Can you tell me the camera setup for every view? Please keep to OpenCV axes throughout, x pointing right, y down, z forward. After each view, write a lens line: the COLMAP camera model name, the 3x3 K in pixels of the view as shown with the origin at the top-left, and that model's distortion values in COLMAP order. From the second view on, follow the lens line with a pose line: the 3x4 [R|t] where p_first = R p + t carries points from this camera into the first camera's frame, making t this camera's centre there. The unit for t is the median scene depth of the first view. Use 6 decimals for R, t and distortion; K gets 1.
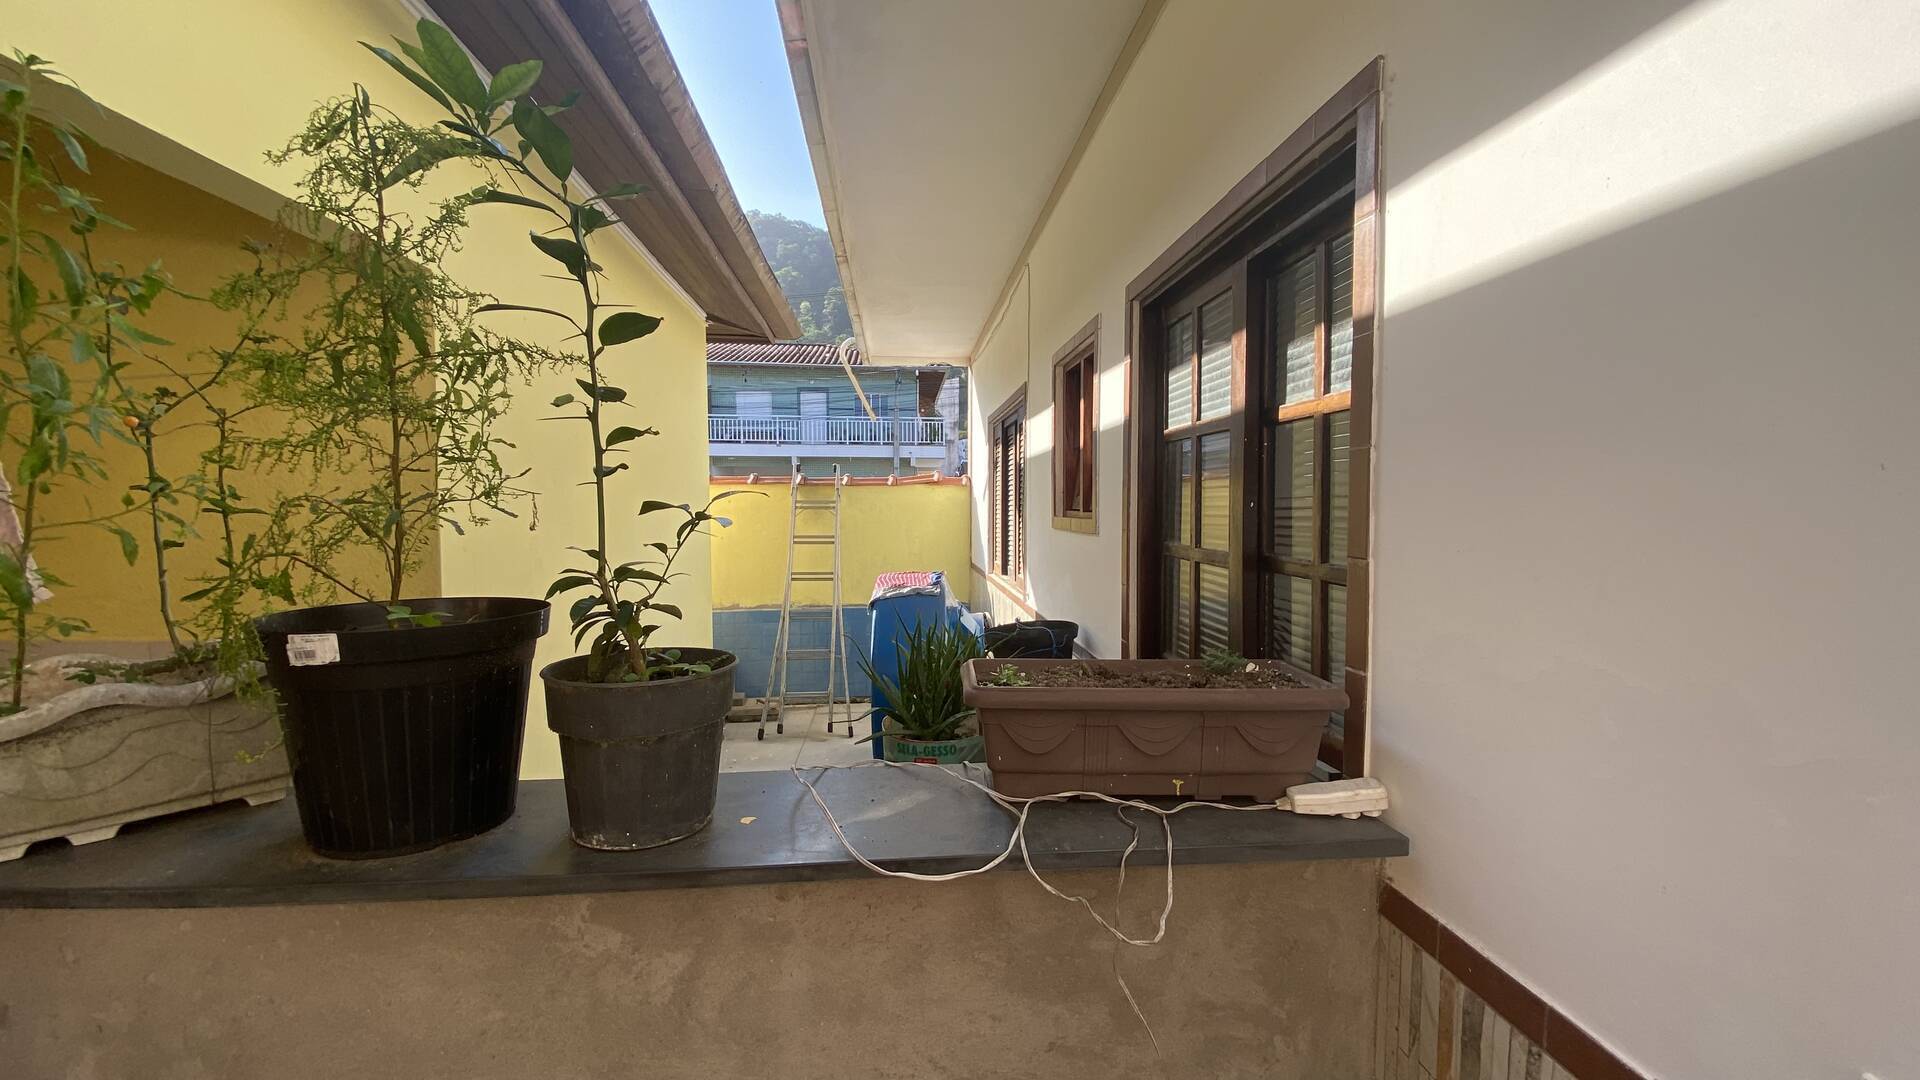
lens RADIAL K [[775.3, 0, 954.6], [0, 775.3, 539.4], [0, 0, 1]] dist [0.011944, -0.016363]
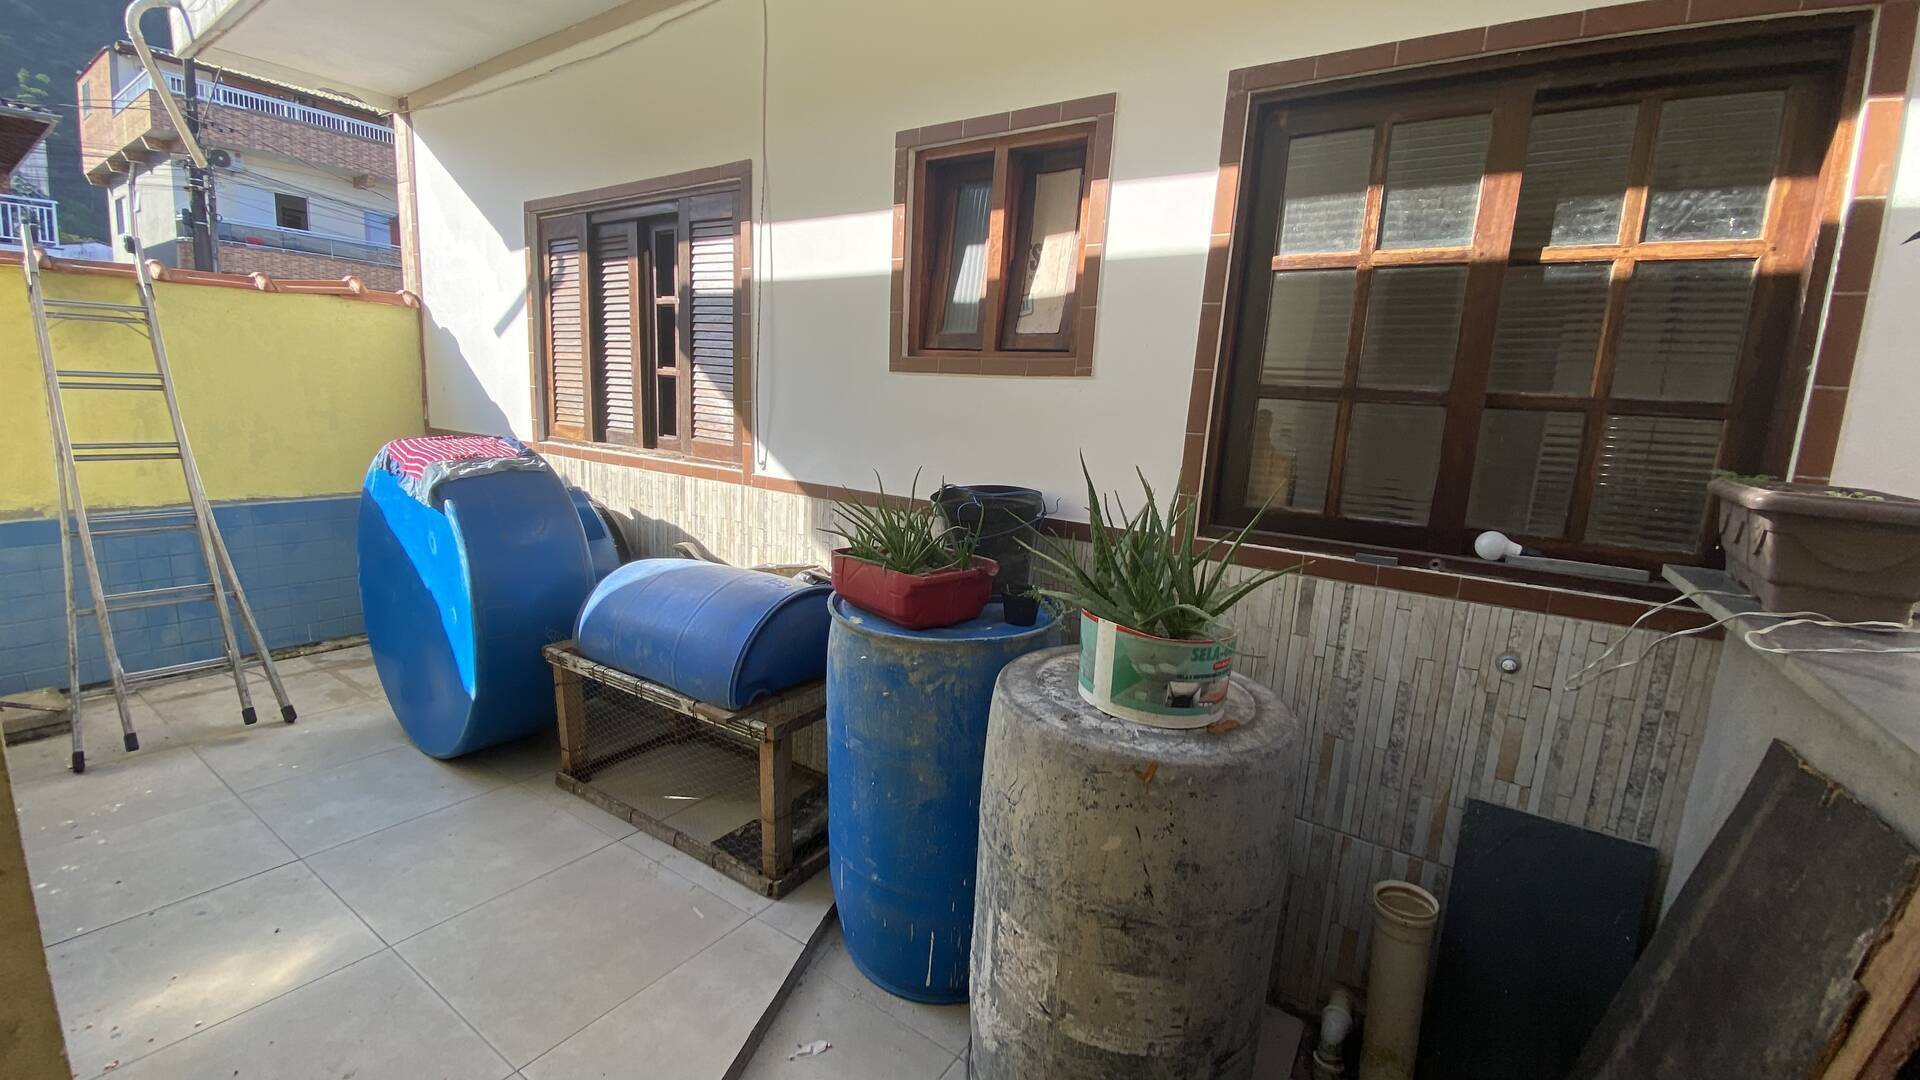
lens RADIAL K [[775.3, 0, 954.6], [0, 775.3, 539.4], [0, 0, 1]] dist [0.011944, -0.016363]
pose [[0.631794, -0.100928, 0.768538, -0.256709], [-0.020126, 0.989017, 0.146427, 0.021799], [-0.774875, -0.107979, 0.622823, 0.260110]]
